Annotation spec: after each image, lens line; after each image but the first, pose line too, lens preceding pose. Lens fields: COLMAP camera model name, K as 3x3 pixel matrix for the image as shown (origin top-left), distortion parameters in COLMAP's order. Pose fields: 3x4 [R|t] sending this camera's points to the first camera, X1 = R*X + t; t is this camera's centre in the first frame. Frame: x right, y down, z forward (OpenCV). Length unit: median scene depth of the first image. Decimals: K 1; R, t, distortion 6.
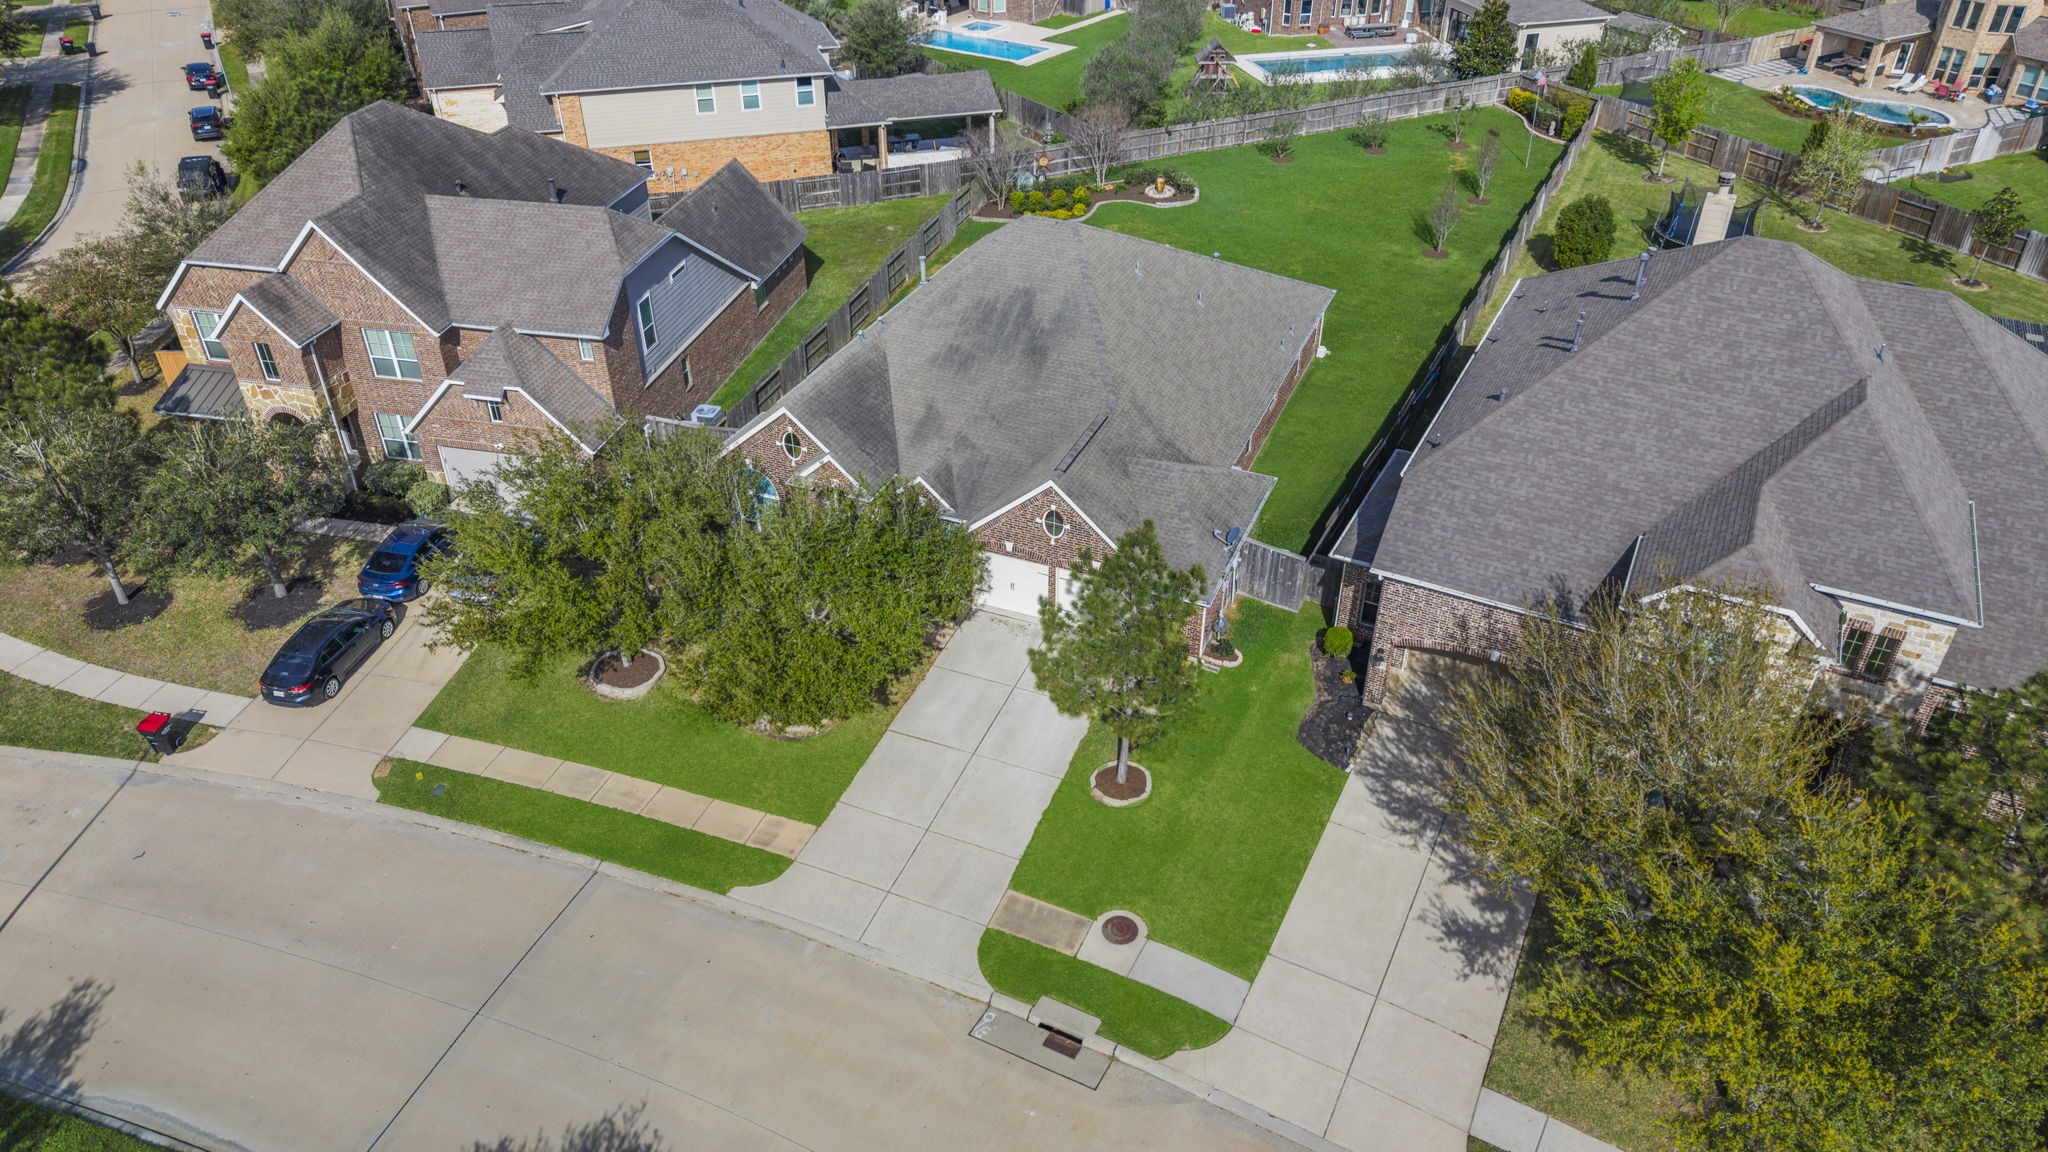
lens RADIAL K [[1368.5, 0, 1024.0], [0, 1368.5, 576.0], [0, 0, 1]] dist [0.034530, -0.028891]
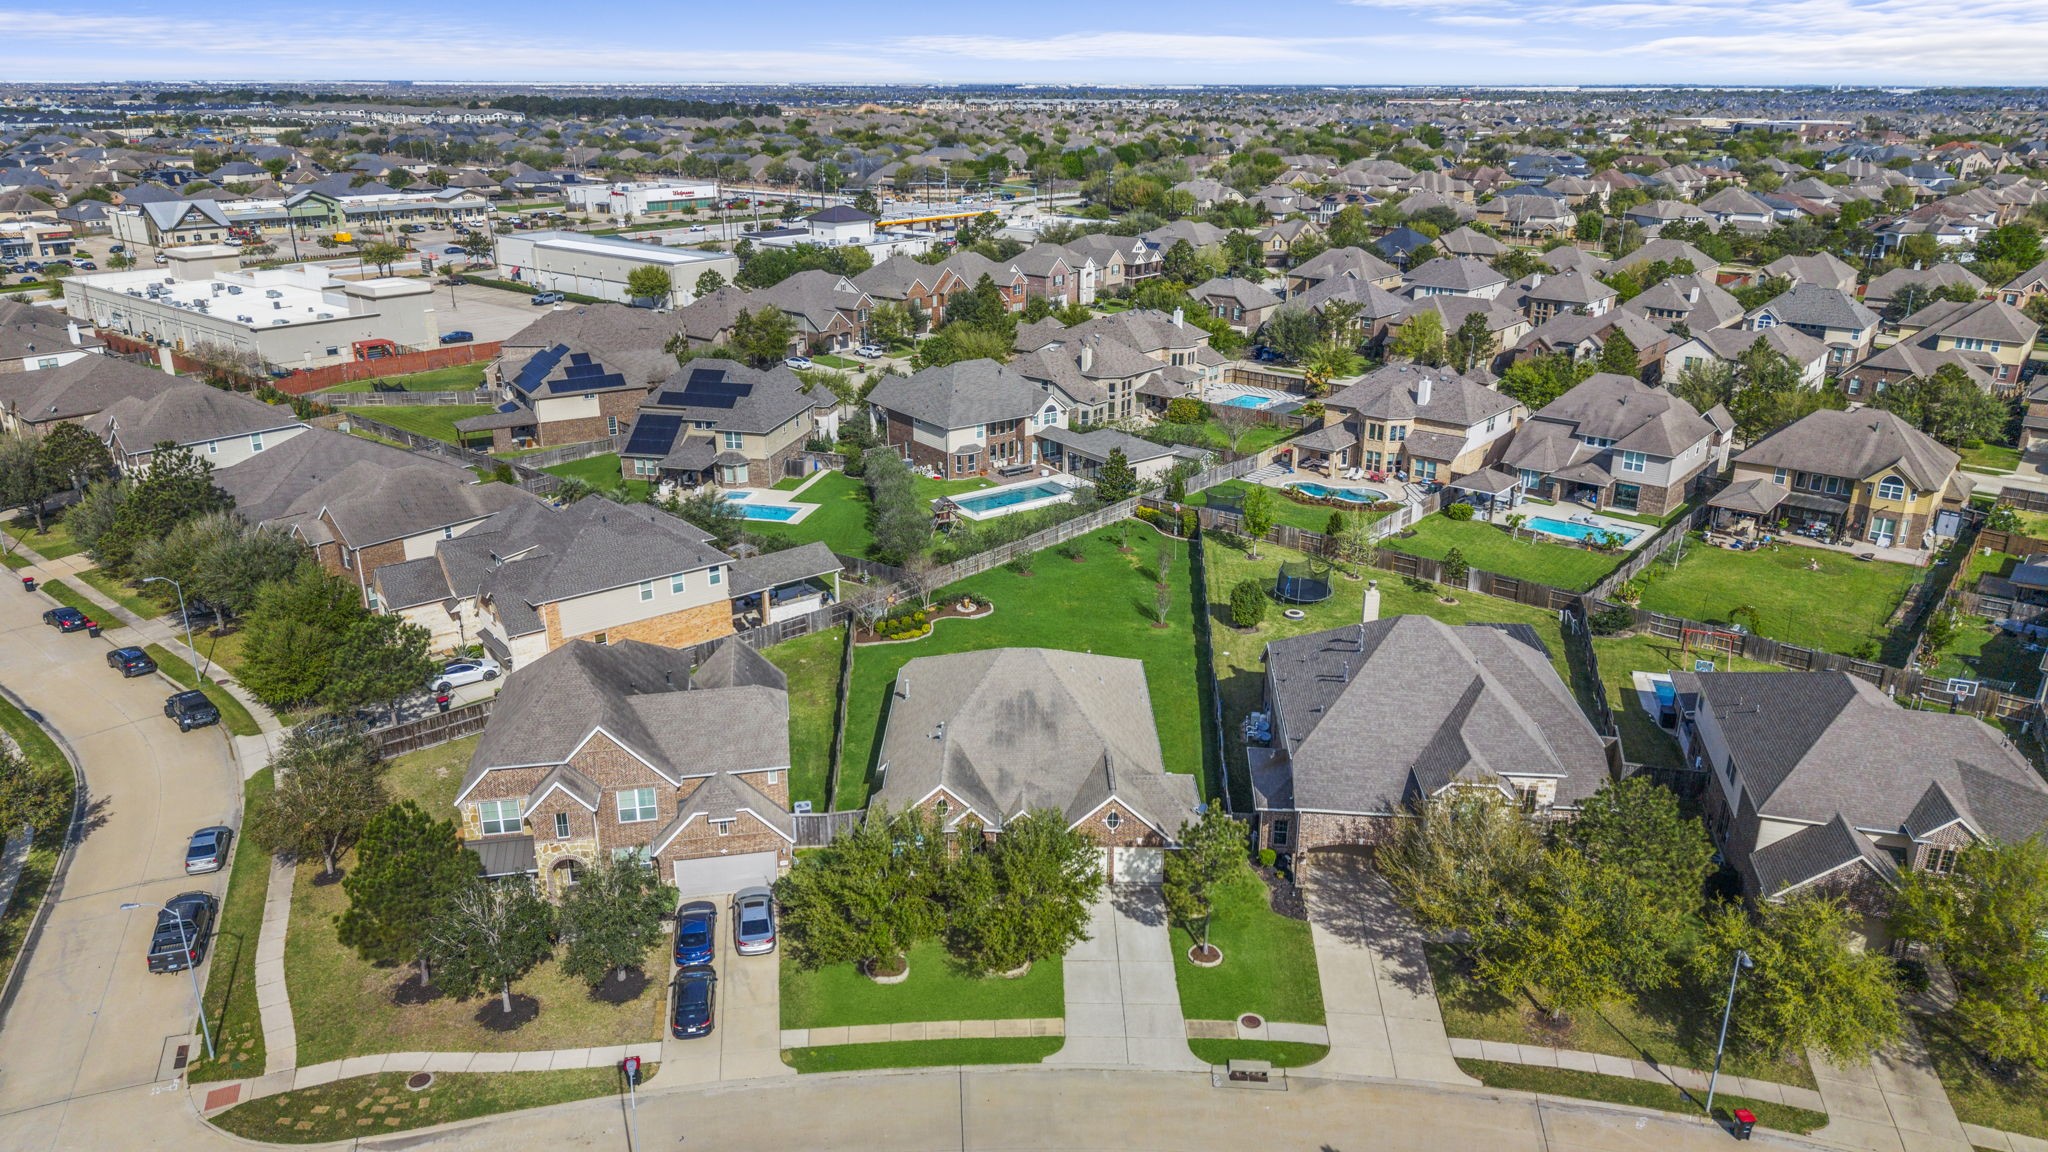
lens RADIAL K [[1472.1, 0, 967.0], [0, 1472.1, 577.9], [0, 0, 1]] dist [0.148844, -0.477795]
pose [[0.921809, -0.132584, 0.364265, -0.498066], [0.215642, 0.956260, -0.197648, -0.001412], [-0.322127, 0.260744, 0.910081, -0.461923]]
